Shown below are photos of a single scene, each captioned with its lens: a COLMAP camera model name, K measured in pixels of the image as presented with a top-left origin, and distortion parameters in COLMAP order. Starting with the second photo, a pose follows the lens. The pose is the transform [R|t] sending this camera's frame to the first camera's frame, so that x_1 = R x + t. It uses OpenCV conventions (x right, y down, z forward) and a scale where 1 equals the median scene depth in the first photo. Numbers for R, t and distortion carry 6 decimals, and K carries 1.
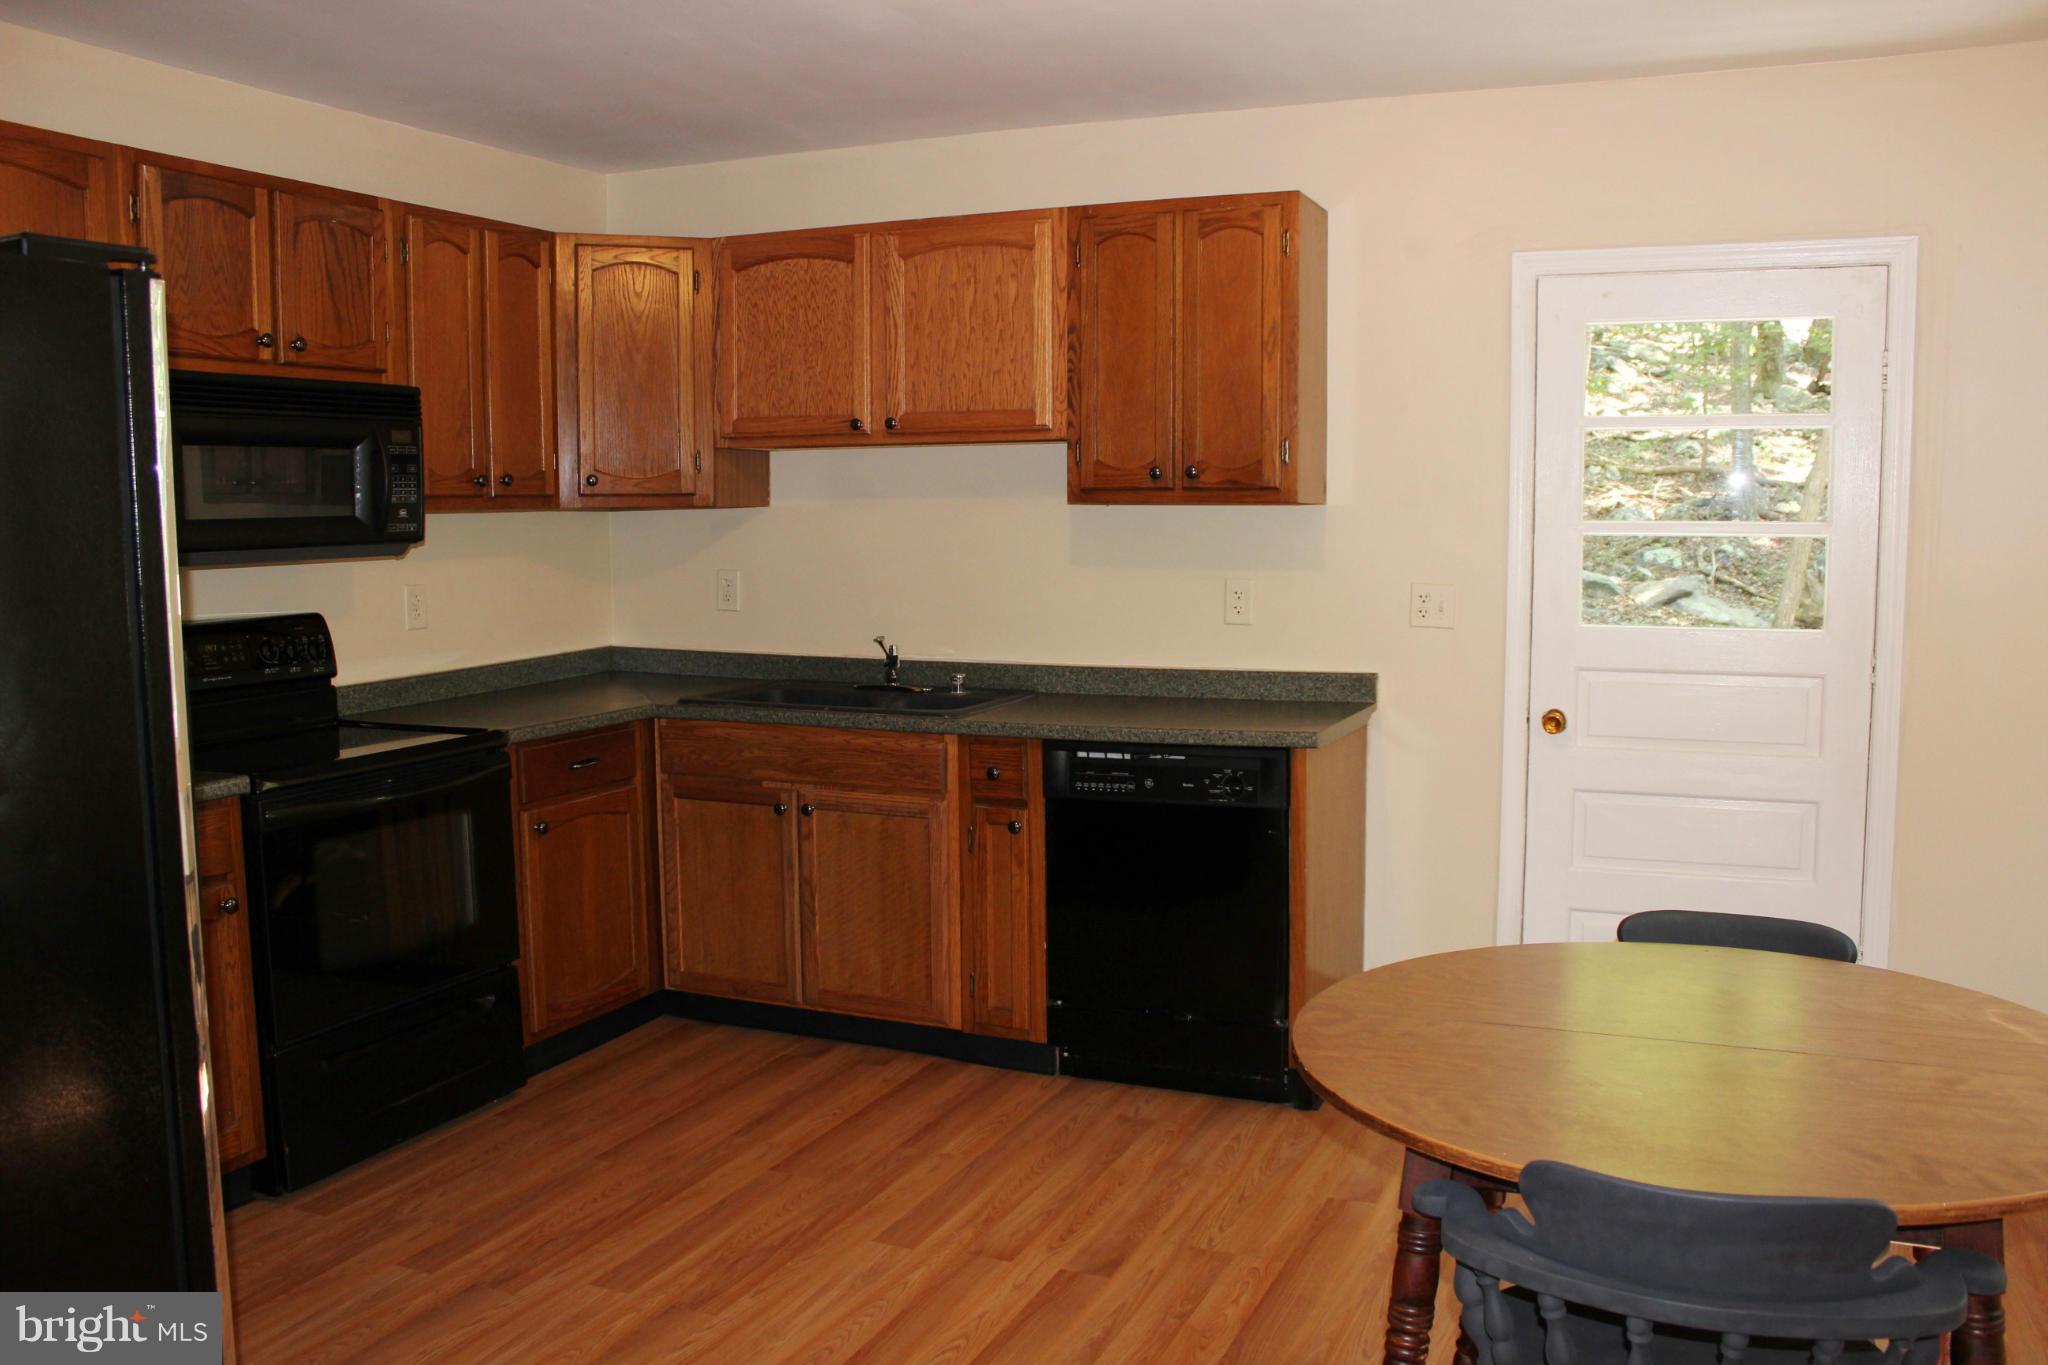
lens RADIAL K [[1715.3, 0, 1024.0], [0, 1715.3, 682.5], [0, 0, 1]] dist [-0.159656, 0.156633]
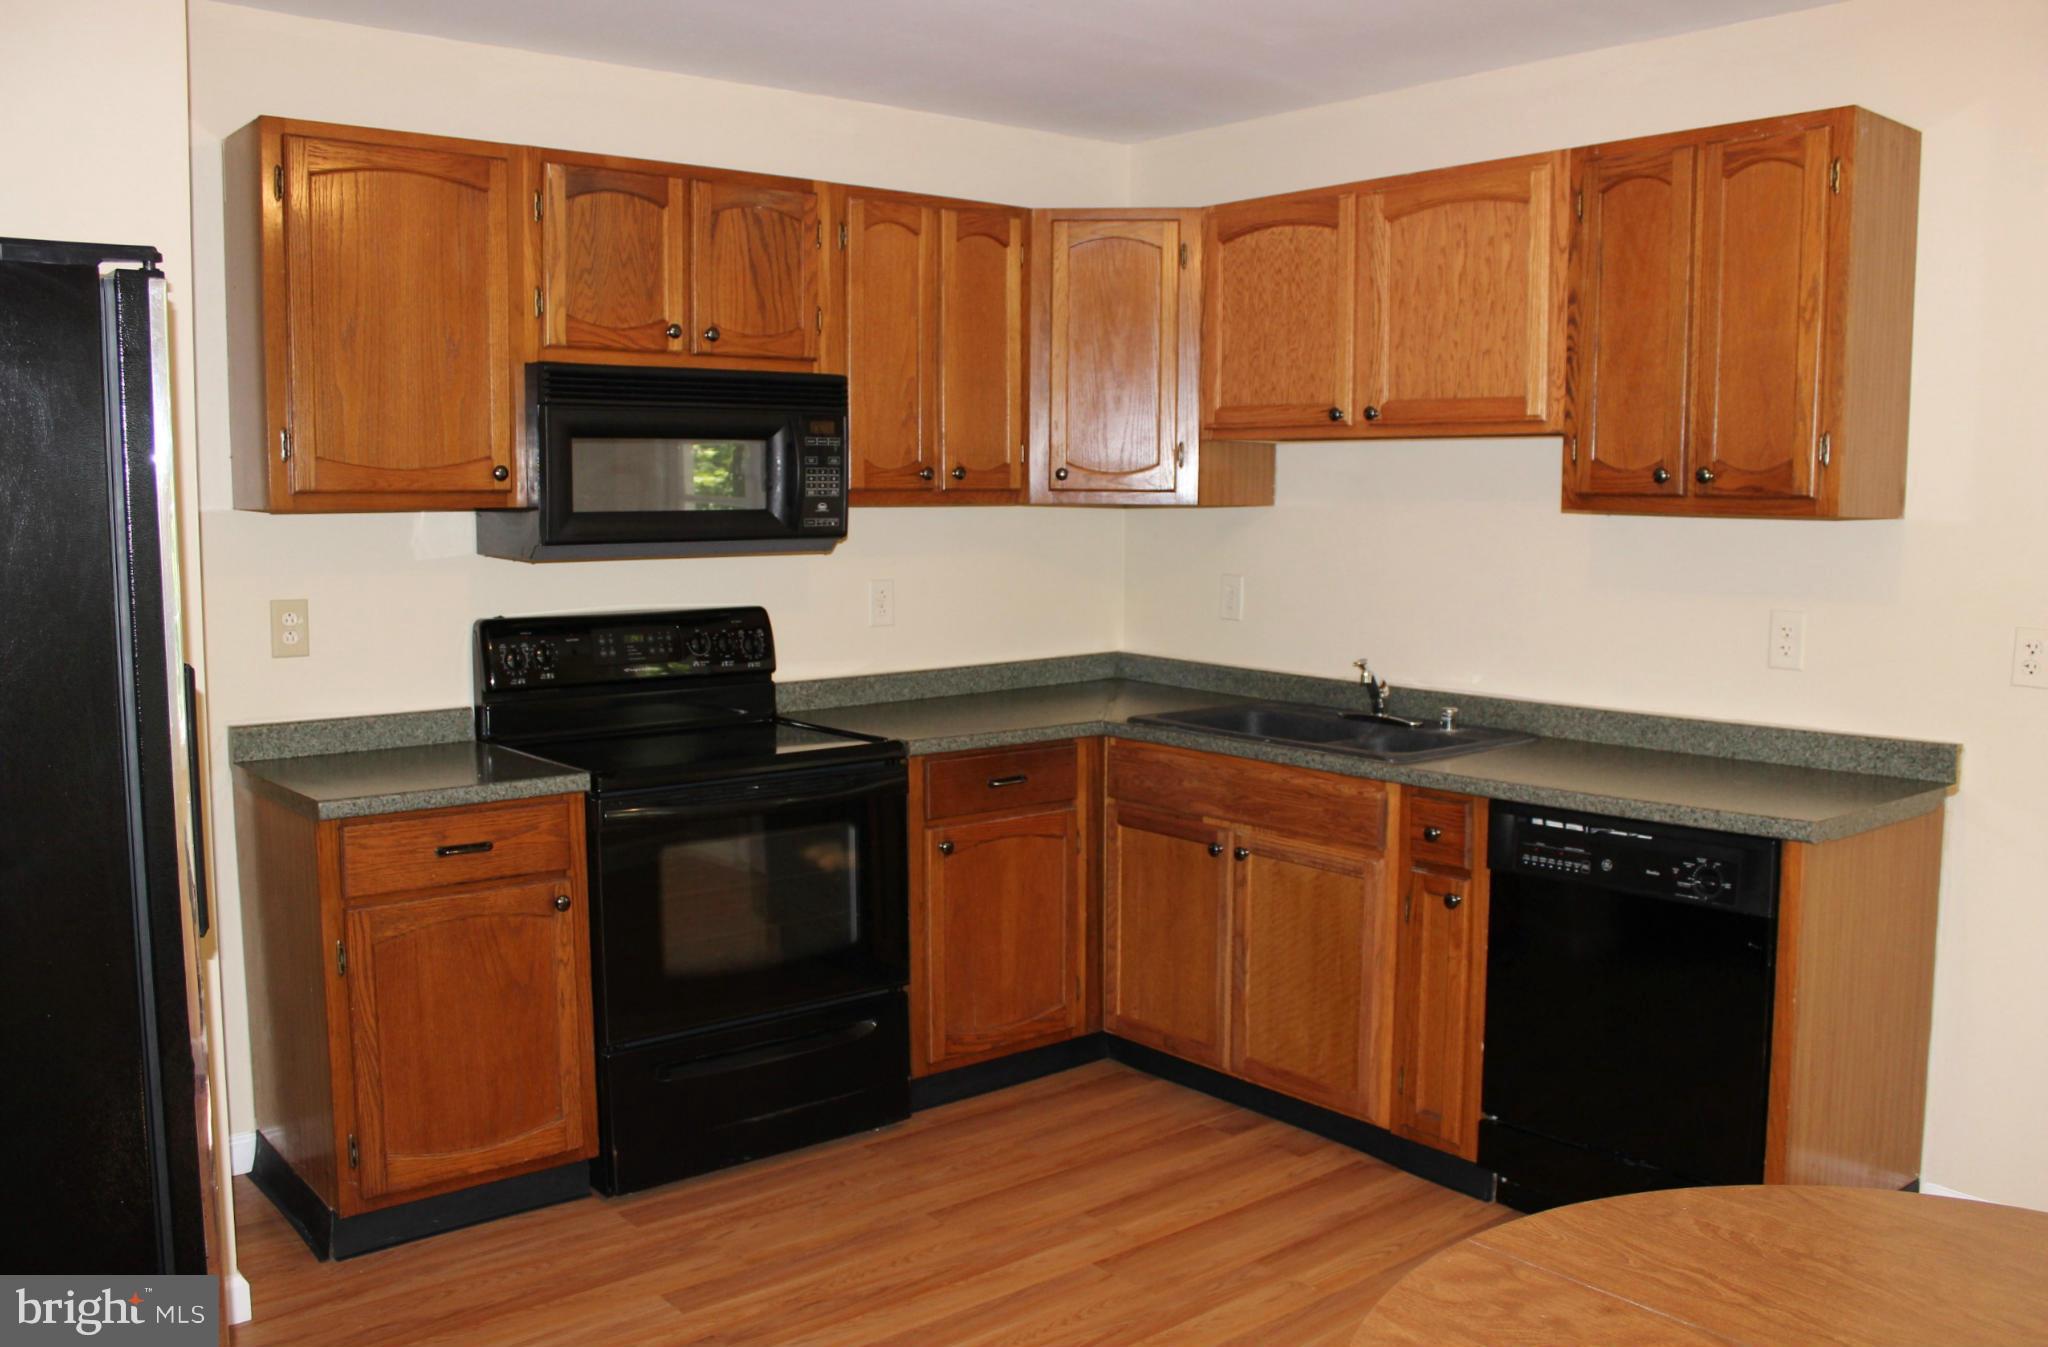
lens RADIAL K [[1737.8, 0, 1024.0], [0, 1737.8, 673.5], [0, 0, 1]] dist [-0.163345, 0.157802]
pose [[0.895906, 0.055782, -0.440728, 0.164657], [-0.055475, 0.998368, 0.013591, -0.024493], [0.440766, 0.012273, 0.897538, 0.156051]]
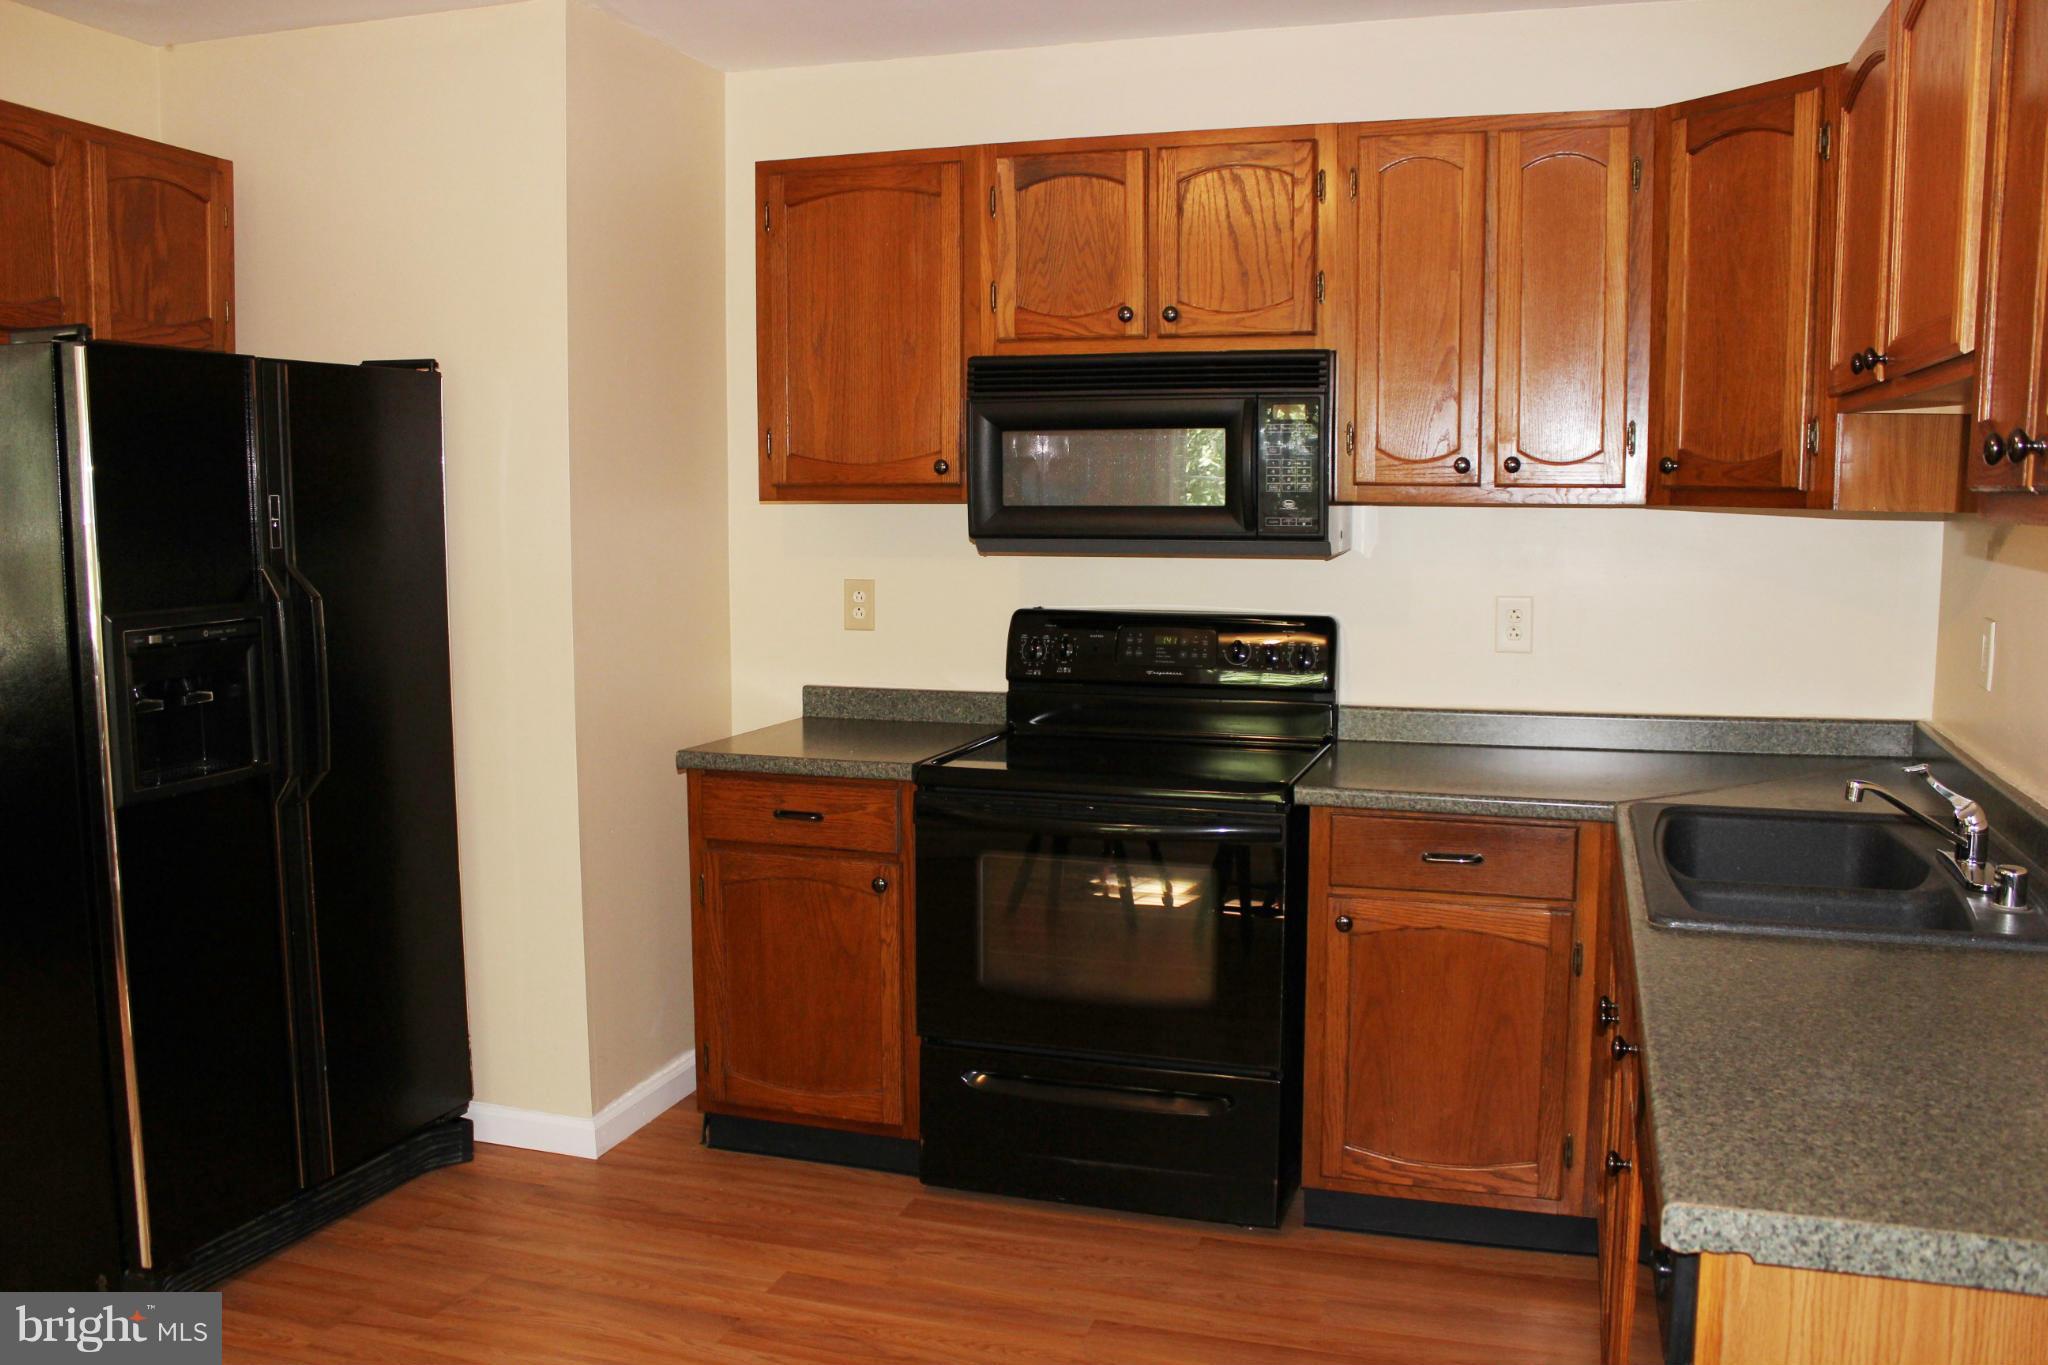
lens RADIAL K [[1715.3, 0, 1024.0], [0, 1715.3, 682.5], [0, 0, 1]] dist [-0.159656, 0.156633]
pose [[0.111742, 0.124000, -0.985970, 0.428739], [-0.103829, 0.988211, 0.112514, -0.090087], [0.988298, 0.089800, 0.123299, 0.731532]]
